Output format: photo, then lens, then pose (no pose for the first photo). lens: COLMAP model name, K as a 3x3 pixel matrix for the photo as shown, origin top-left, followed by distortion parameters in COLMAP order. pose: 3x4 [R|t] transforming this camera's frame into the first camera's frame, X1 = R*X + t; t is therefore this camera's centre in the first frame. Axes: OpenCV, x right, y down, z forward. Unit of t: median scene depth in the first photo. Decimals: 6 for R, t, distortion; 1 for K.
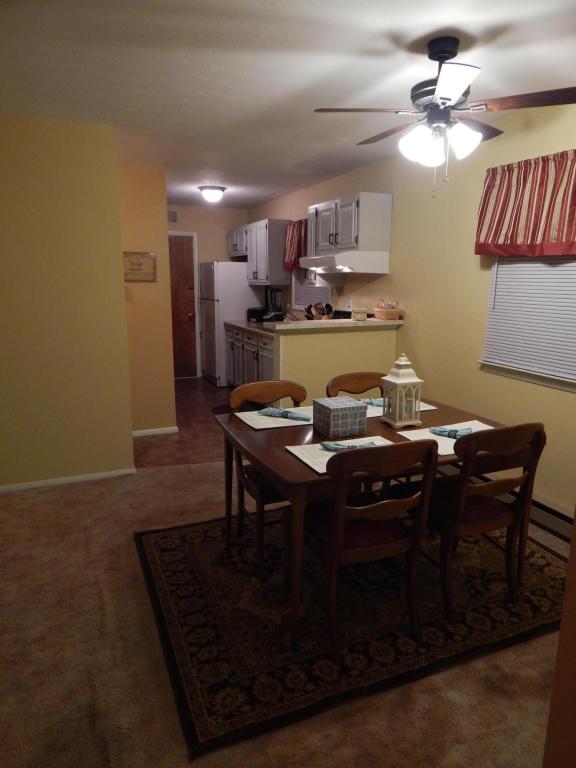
lens RADIAL K [[513.8, 0, 285.8], [0, 513.8, 383.7], [0, 0, 1]] dist [0.010368, -0.005440]
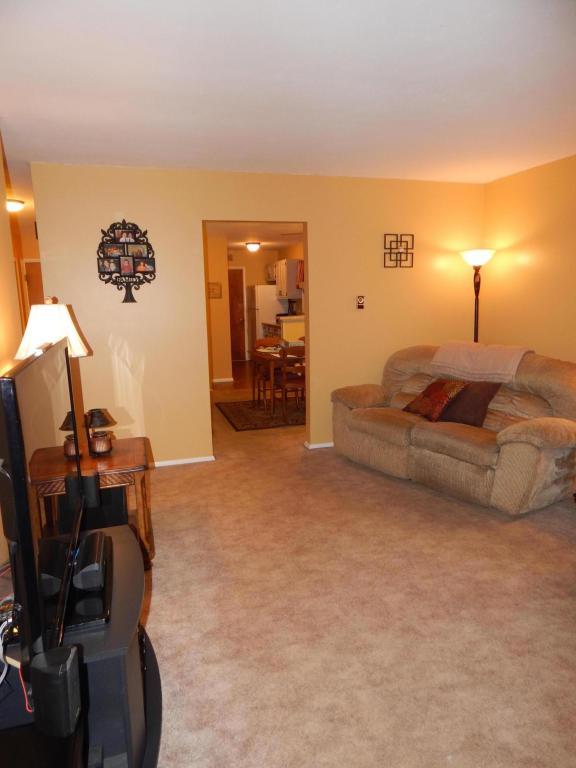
lens RADIAL K [[513.8, 0, 290.0], [0, 513.8, 383.6], [0, 0, 1]] dist [0.010368, -0.005440]
pose [[0.995207, -0.006326, -0.097587, 0.122232], [0.003320, 0.999516, -0.030928, 0.119758], [0.097735, 0.030456, 0.994746, -0.577379]]
